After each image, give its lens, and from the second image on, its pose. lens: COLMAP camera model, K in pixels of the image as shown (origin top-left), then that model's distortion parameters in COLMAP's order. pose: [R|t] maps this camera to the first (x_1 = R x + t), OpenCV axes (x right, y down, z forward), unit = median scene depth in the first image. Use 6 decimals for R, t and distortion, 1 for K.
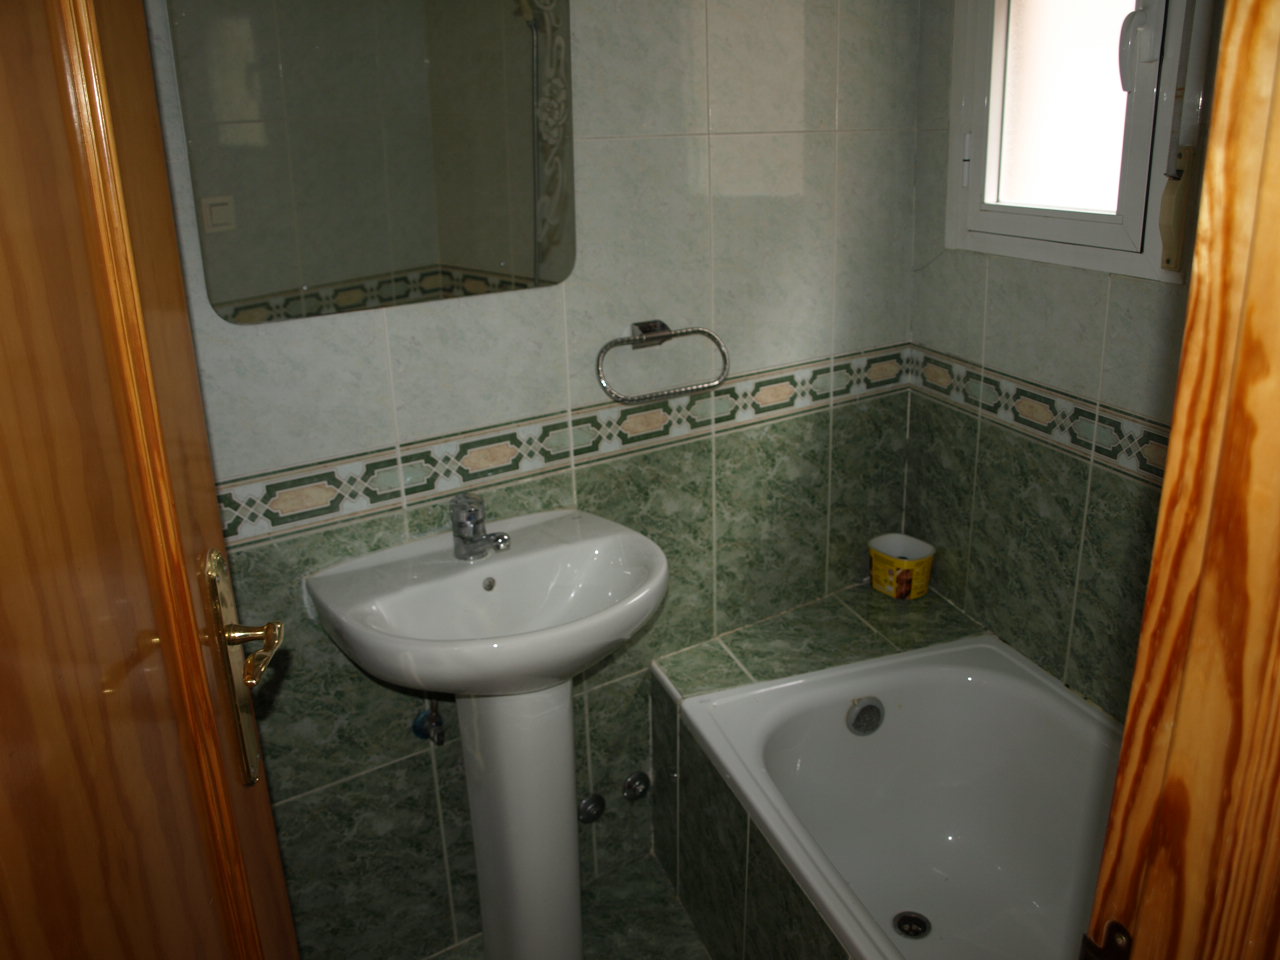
lens RADIAL K [[1016.6, 0, 615.7], [0, 1016.6, 477.7], [0, 0, 1]] dist [-0.116396, 0.080376]
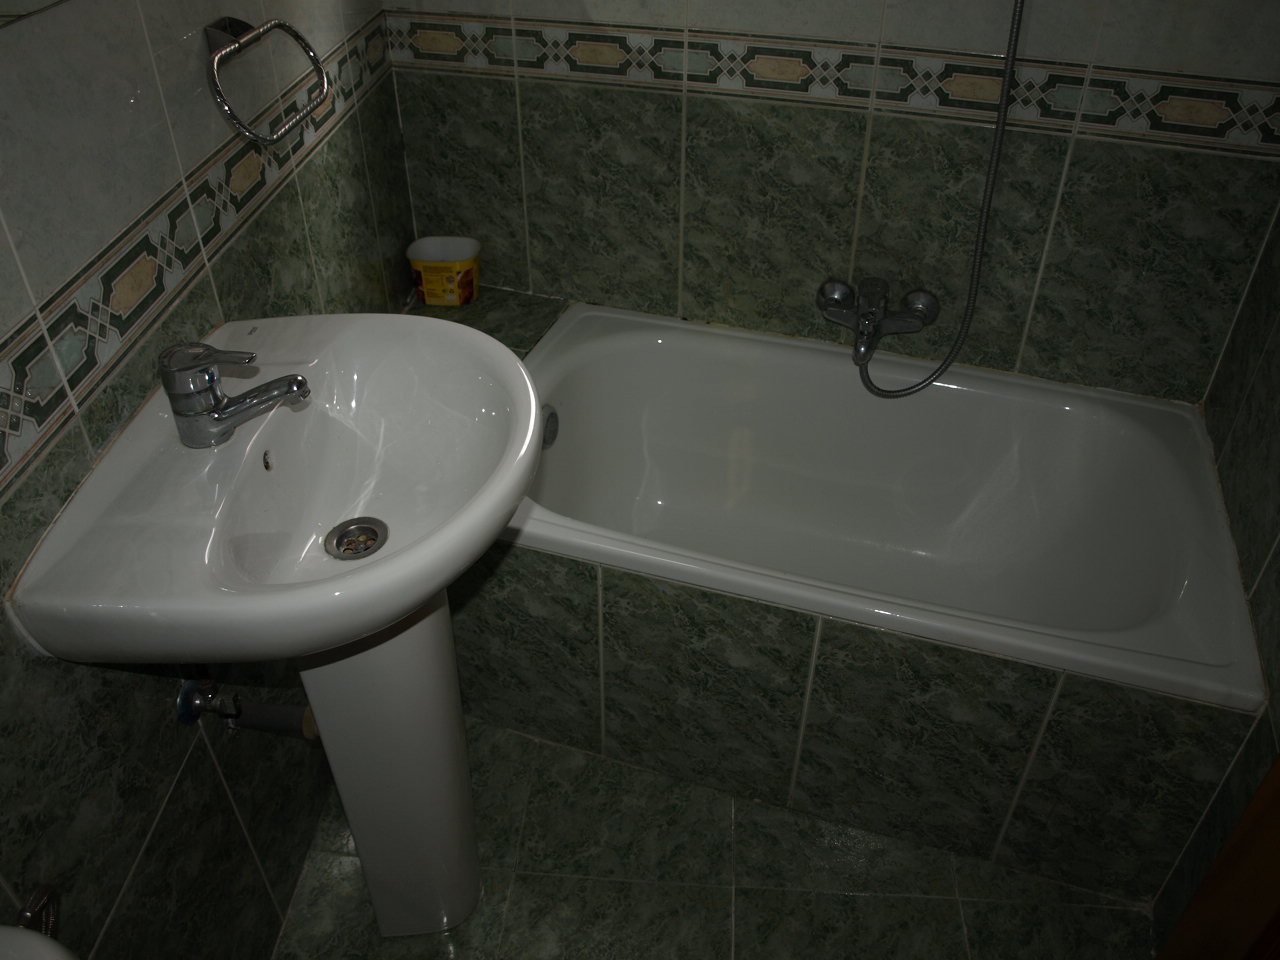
lens RADIAL K [[1016.6, 0, 615.7], [0, 1016.6, 477.7], [0, 0, 1]] dist [-0.116396, 0.080376]
pose [[0.609155, -0.450275, 0.652827, -0.360928], [0.244523, 0.889718, 0.385501, -0.070437], [-0.754413, -0.075199, 0.652078, 0.348459]]
